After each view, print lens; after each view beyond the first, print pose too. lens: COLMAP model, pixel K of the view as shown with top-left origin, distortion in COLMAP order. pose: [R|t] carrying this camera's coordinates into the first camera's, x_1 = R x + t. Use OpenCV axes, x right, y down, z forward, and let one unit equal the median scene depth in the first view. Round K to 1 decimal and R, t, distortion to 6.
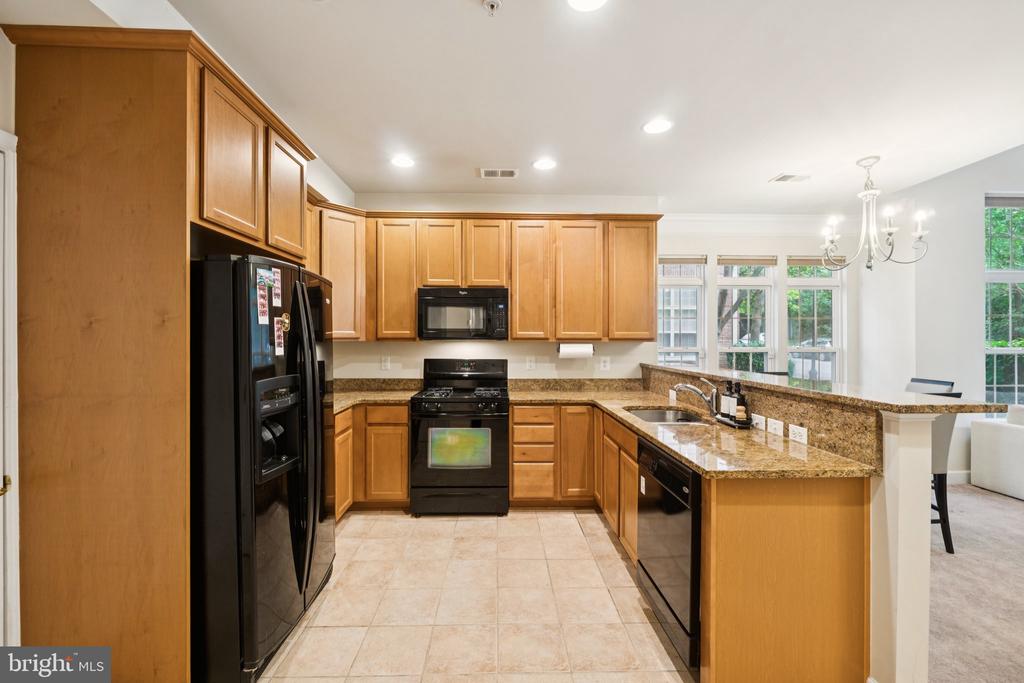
lens RADIAL K [[428.8, 0, 505.0], [0, 428.8, 340.6], [0, 0, 1]] dist [-0.009517, 0.000151]
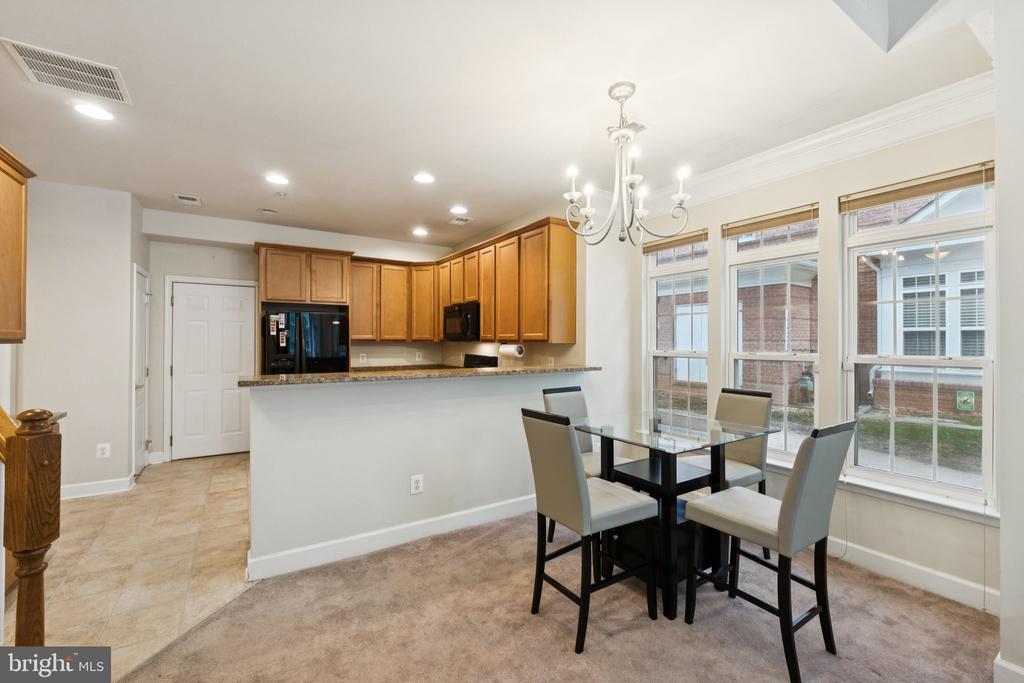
lens RADIAL K [[428.8, 0, 508.5], [0, 428.8, 338.9], [0, 0, 1]] dist [-0.009517, 0.000151]
pose [[0.513908, -0.003279, -0.857839, 1.286700], [-0.004339, 0.999970, -0.006422, -0.000118], [0.857835, 0.007023, 0.513878, 0.437722]]
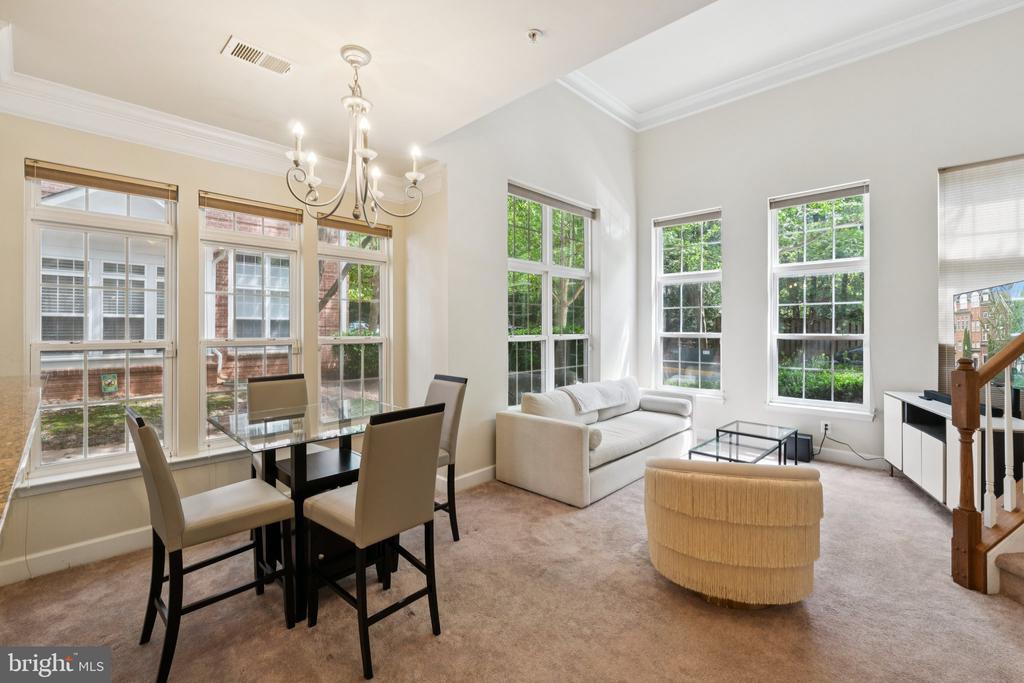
lens RADIAL K [[428.8, 0, 514.7], [0, 428.8, 334.8], [0, 0, 1]] dist [-0.009517, 0.000151]
pose [[0.709279, -0.011258, 0.704838, 0.522892], [0.002691, 0.999908, 0.013264, 0.002779], [-0.704923, -0.007511, 0.709244, 0.333477]]
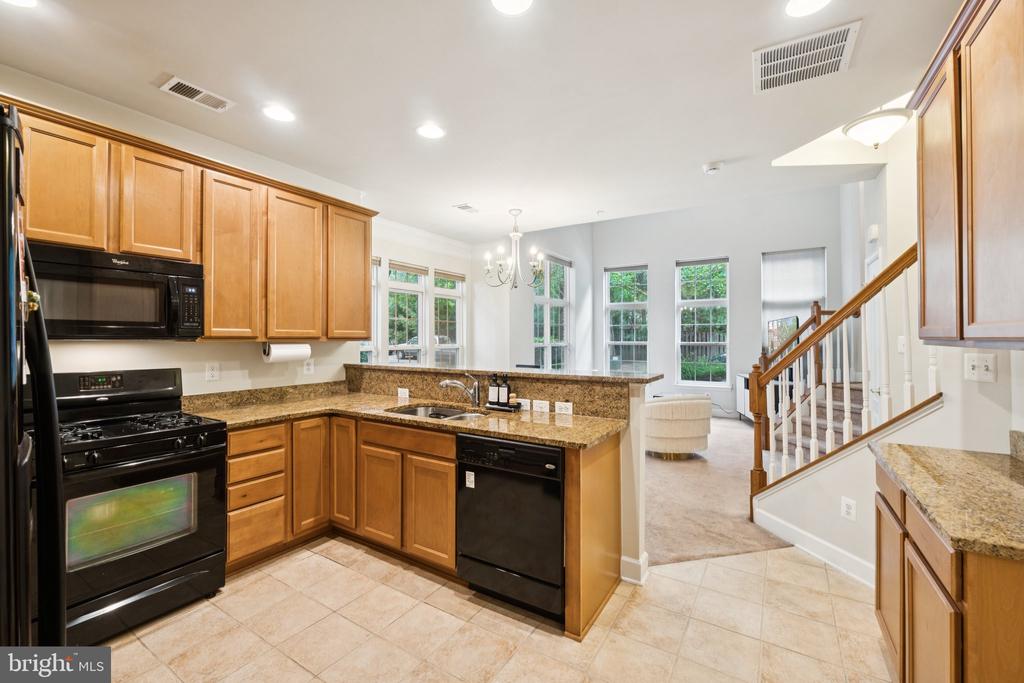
lens RADIAL K [[428.8, 0, 510.4], [0, 428.8, 335.1], [0, 0, 1]] dist [-0.009517, 0.000151]
pose [[0.547902, 0.005048, 0.836527, -0.315189], [0.002288, 0.999969, -0.007533, -0.002643], [-0.836539, 0.006041, 0.547874, 0.221603]]
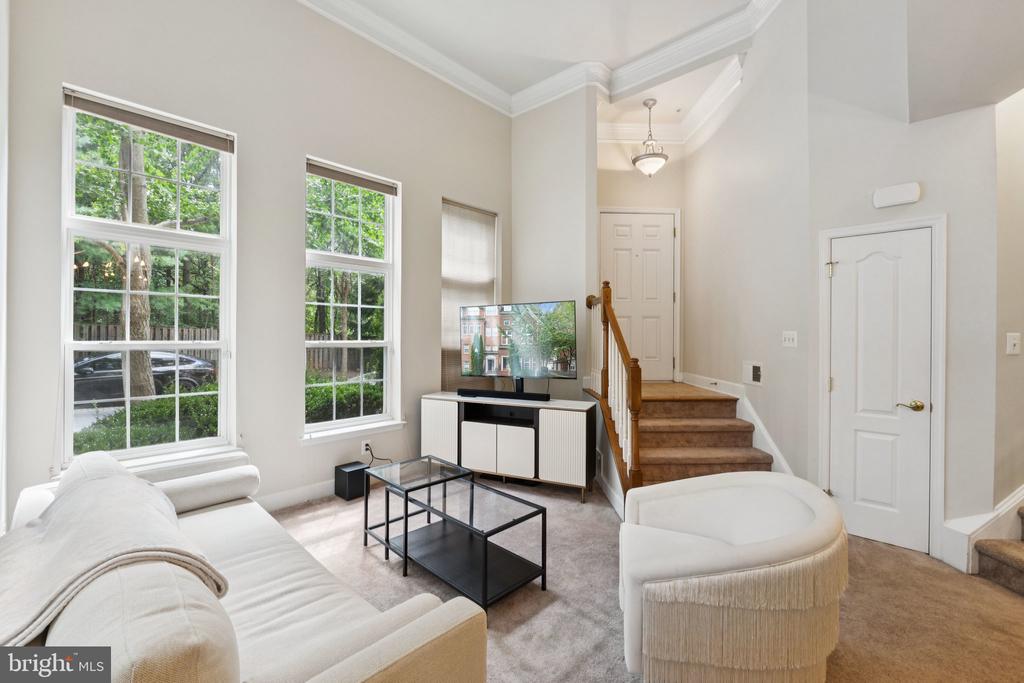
lens RADIAL K [[428.8, 0, 497.7], [0, 428.8, 343.7], [0, 0, 1]] dist [-0.009517, 0.000151]
pose [[-0.714792, -0.012007, 0.699234, 1.062900], [-0.004496, 0.999911, 0.012574, 0.010876], [-0.699322, 0.005844, -0.714783, 1.162101]]
